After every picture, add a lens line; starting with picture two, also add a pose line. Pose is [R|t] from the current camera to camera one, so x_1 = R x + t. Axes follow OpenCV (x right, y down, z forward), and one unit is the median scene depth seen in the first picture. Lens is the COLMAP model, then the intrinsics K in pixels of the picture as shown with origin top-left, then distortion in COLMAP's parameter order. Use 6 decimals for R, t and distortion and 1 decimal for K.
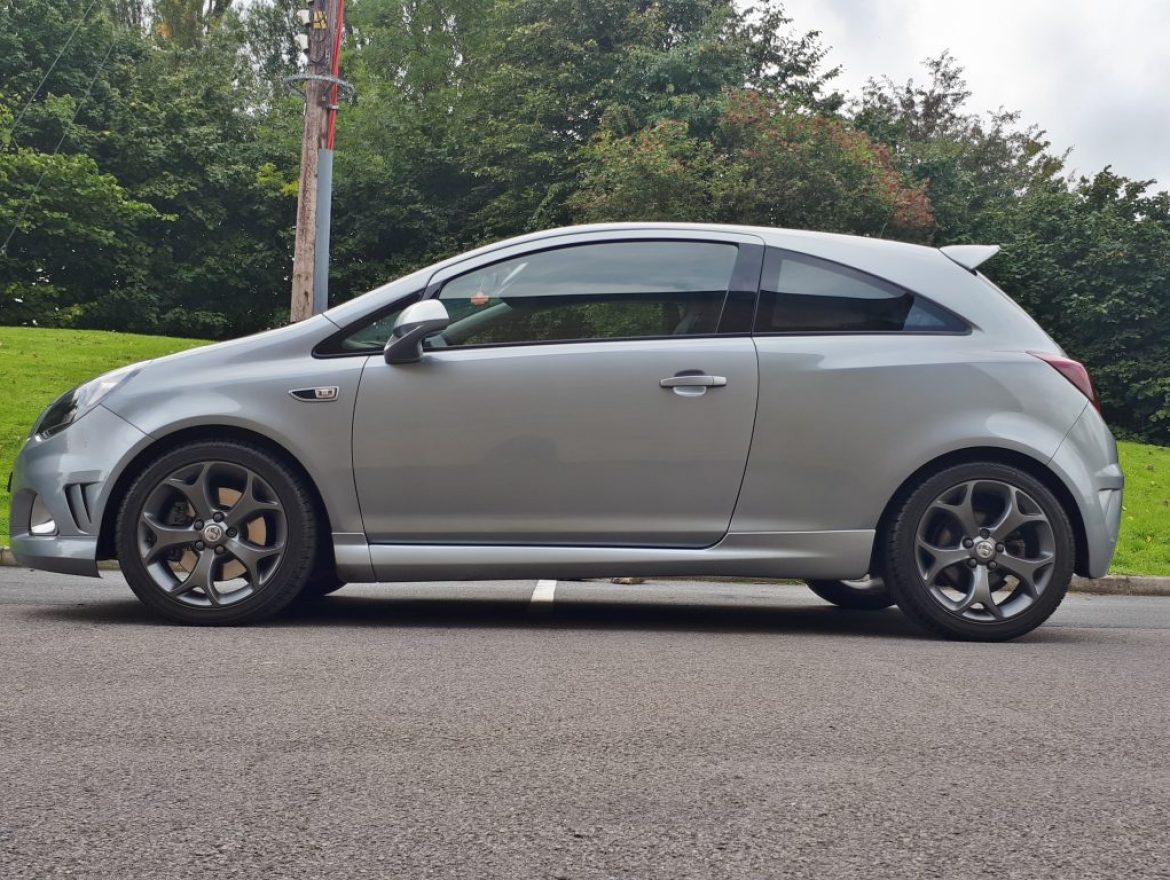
lens RADIAL K [[1269.2, 0, 601.7], [0, 1269.2, 442.2], [0, 0, 1]] dist [0.112500, -0.298834]
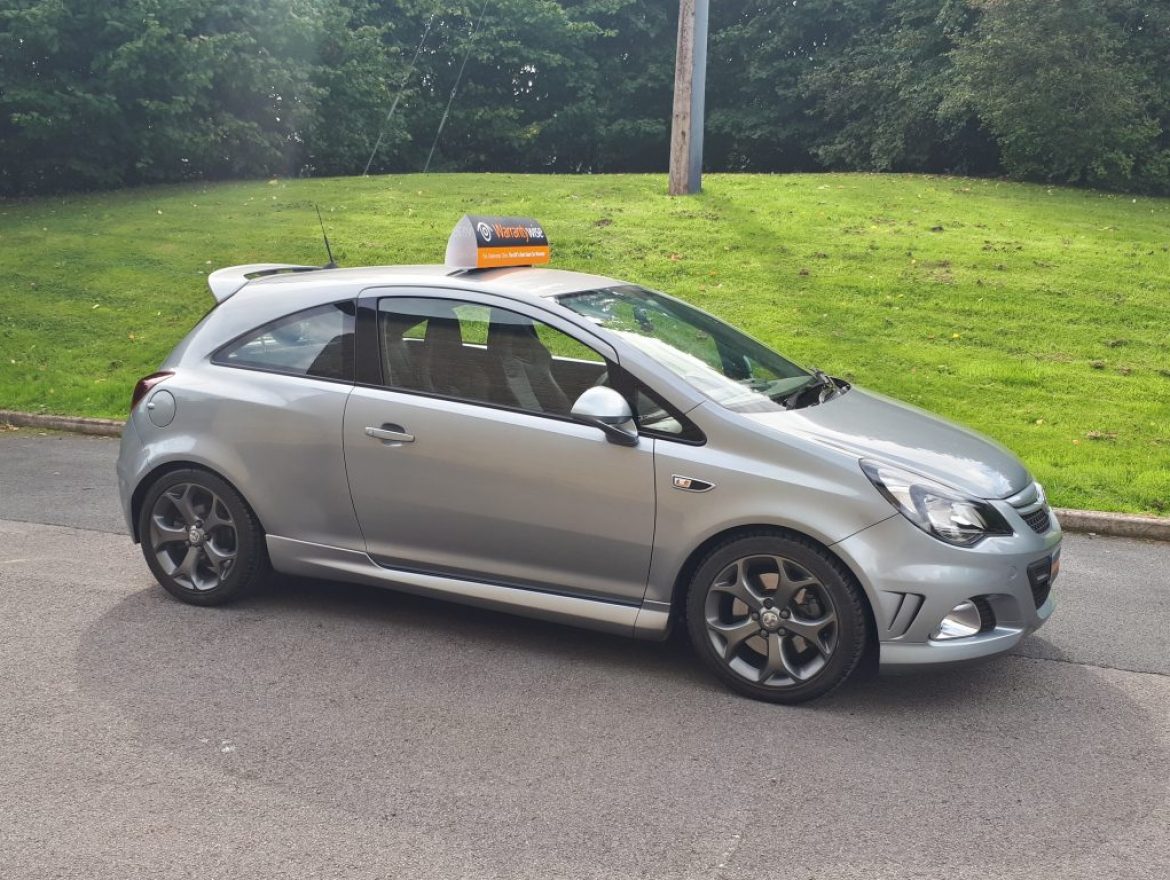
lens RADIAL K [[1172.6, 0, 585.0], [0, 1172.6, 440.0], [0, 0, 1]] dist [0.190788, -0.549242]
pose [[0.911813, 0.059226, -0.406312, 0.082202], [0.031048, 0.976765, 0.212054, -0.057881], [0.409430, -0.205968, 0.888788, 0.023823]]
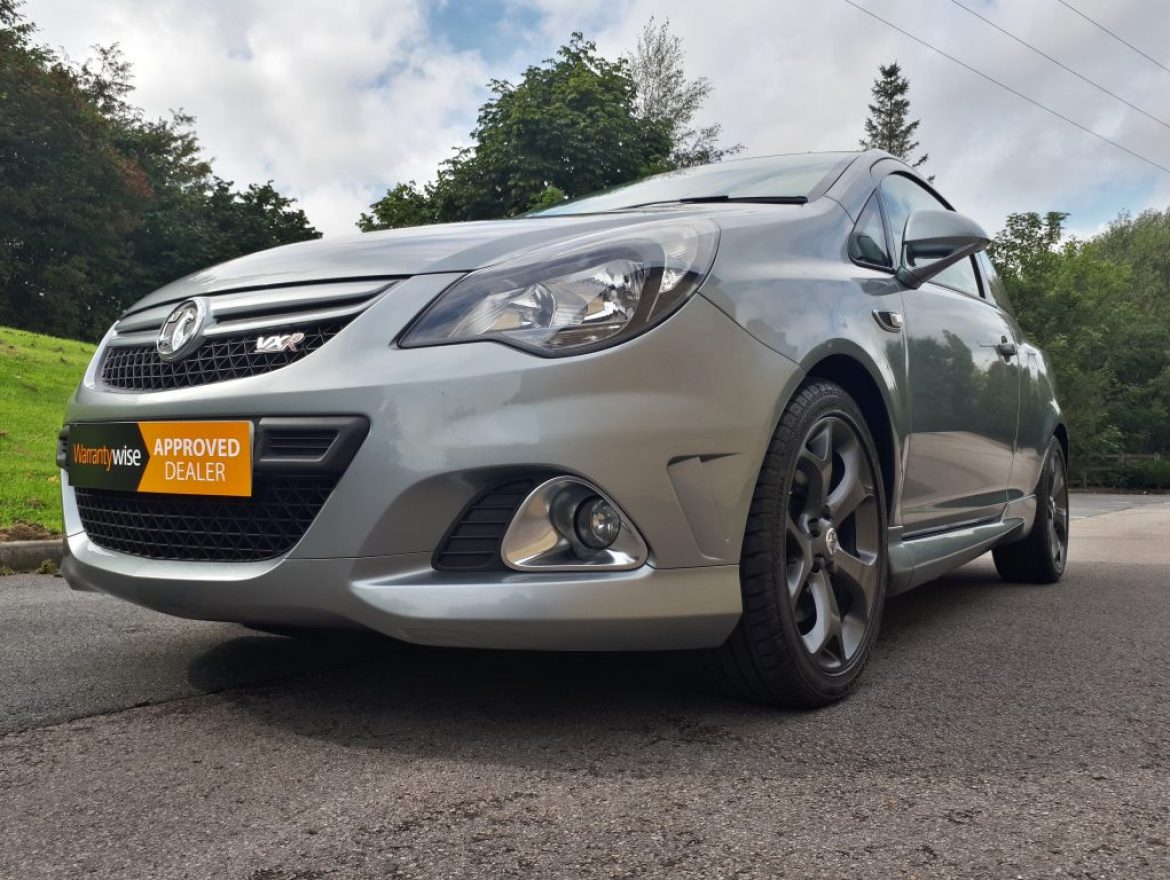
lens RADIAL K [[940.5, 0, 587.8], [0, 940.5, 445.5], [0, 0, 1]] dist [0.009198, -0.000239]
pose [[0.618346, 0.009484, 0.785849, -0.146801], [-0.050031, 0.998374, 0.027317, 0.004805], [-0.784312, -0.056208, 0.617815, 0.170647]]
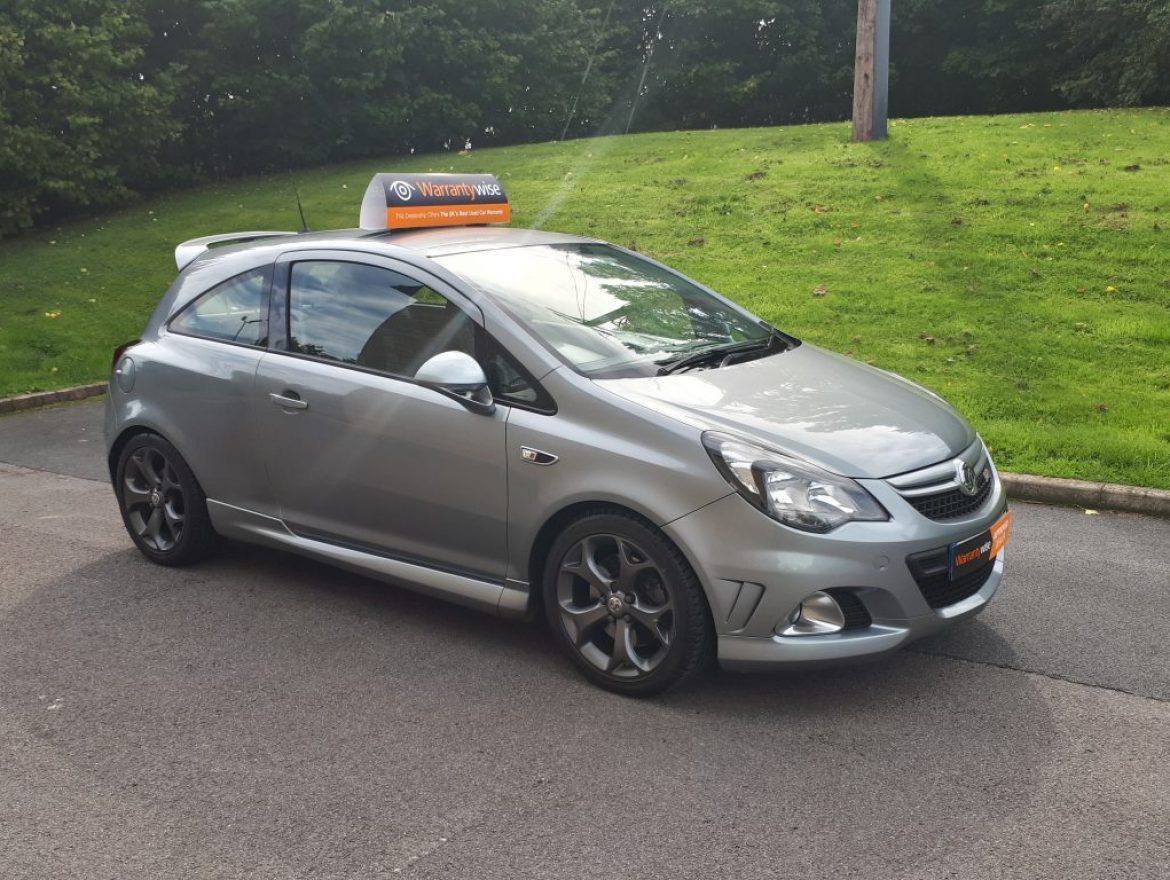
lens RADIAL K [[1181.1, 0, 585.0], [0, 1181.1, 440.0], [0, 0, 1]] dist [0.079986, -0.157906]
pose [[0.784562, 0.081360, -0.614690, 0.139961], [0.078280, 0.970425, 0.228359, -0.051728], [0.615090, -0.227279, 0.754989, 0.073861]]
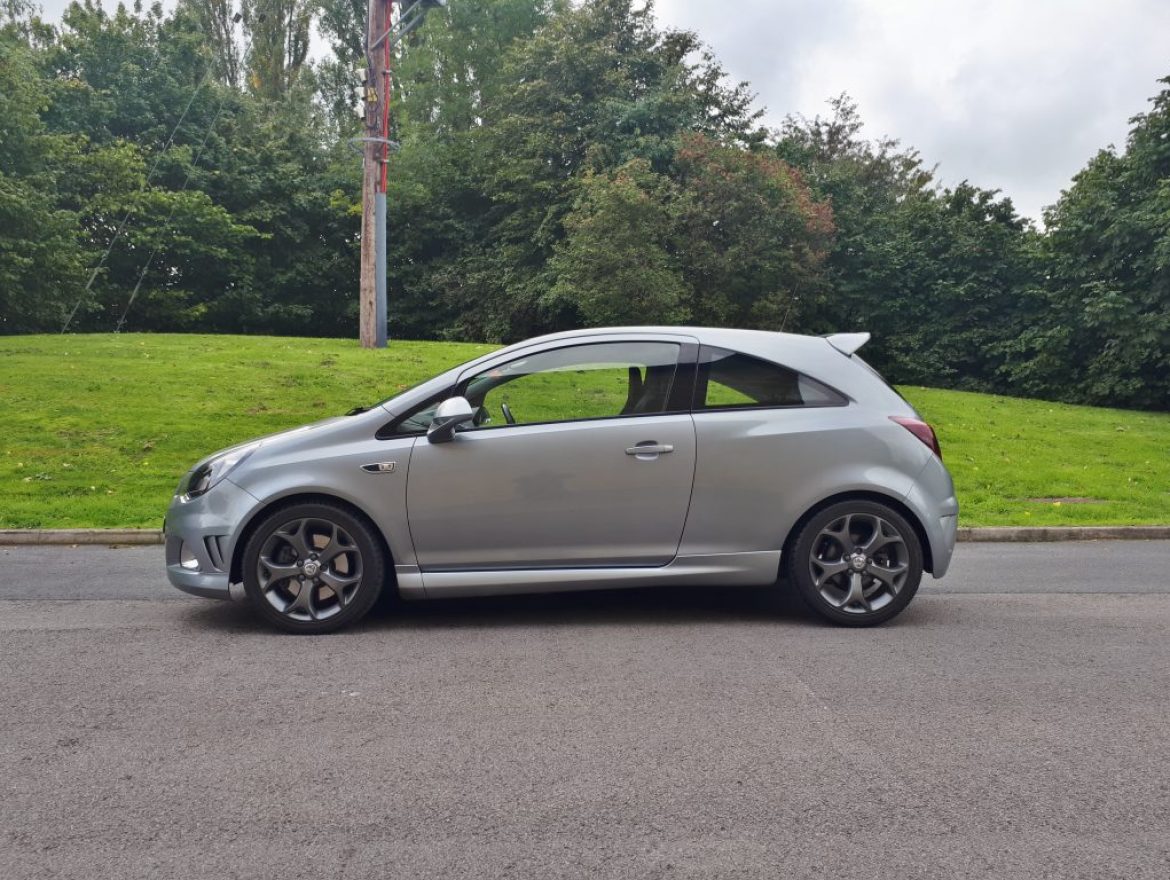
lens RADIAL K [[940.7, 0, 595.8], [0, 940.7, 440.2], [0, 0, 1]] dist [0.058828, -0.130657]
pose [[0.999684, -0.025140, -0.000900, 0.003034], [0.025138, 0.996975, 0.073542, -0.028669], [-0.000952, -0.073542, 0.997292, -0.005877]]
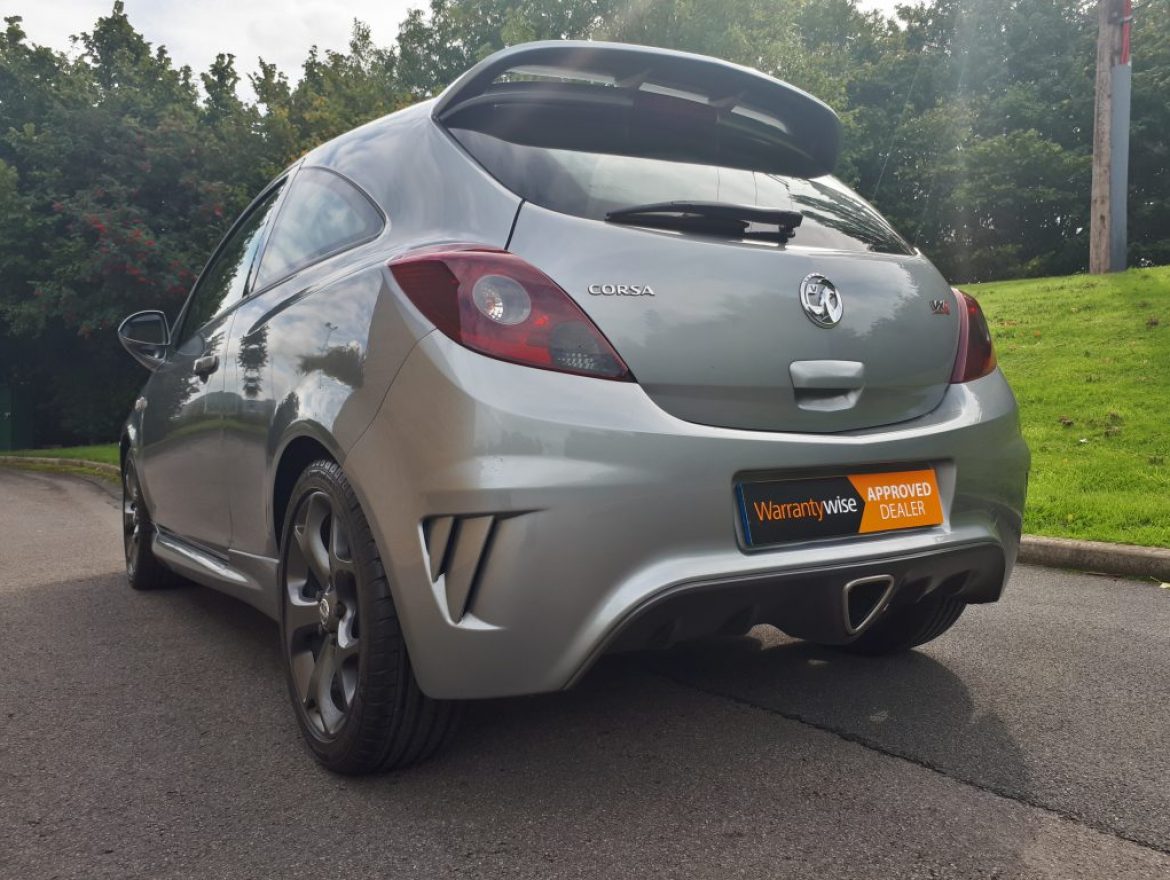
lens RADIAL K [[940.5, 0, 587.8], [0, 940.5, 445.5], [0, 0, 1]] dist [0.009198, -0.000239]
pose [[0.499099, -0.008775, -0.866500, 0.155769], [0.083825, 0.995748, 0.038199, 0.000663], [0.862481, -0.091699, 0.497713, 0.191243]]
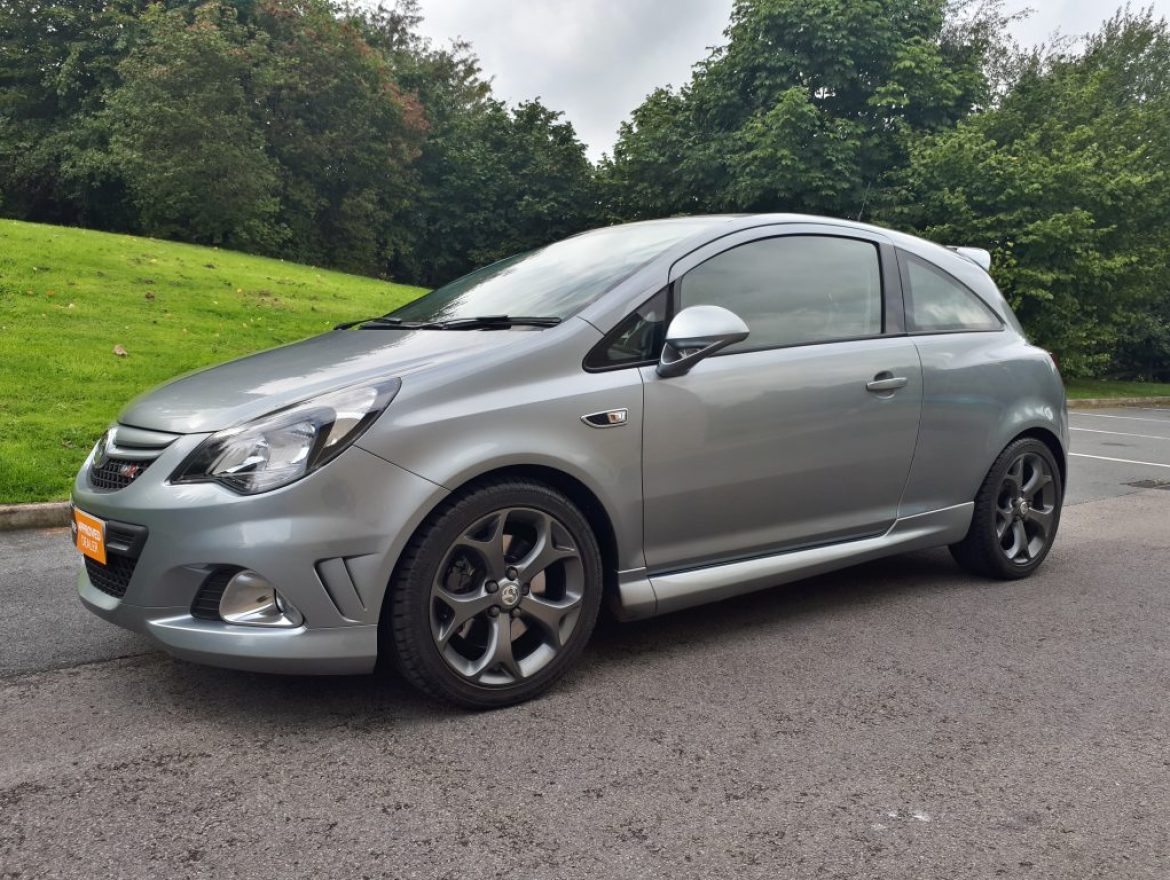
lens RADIAL K [[940.5, 0, 587.8], [0, 940.5, 445.5], [0, 0, 1]] dist [0.009198, -0.000239]
pose [[0.841115, -0.064210, 0.537031, -0.119203], [-0.032917, 0.985010, 0.169327, -0.025880], [-0.539853, -0.160101, 0.826393, 0.101875]]
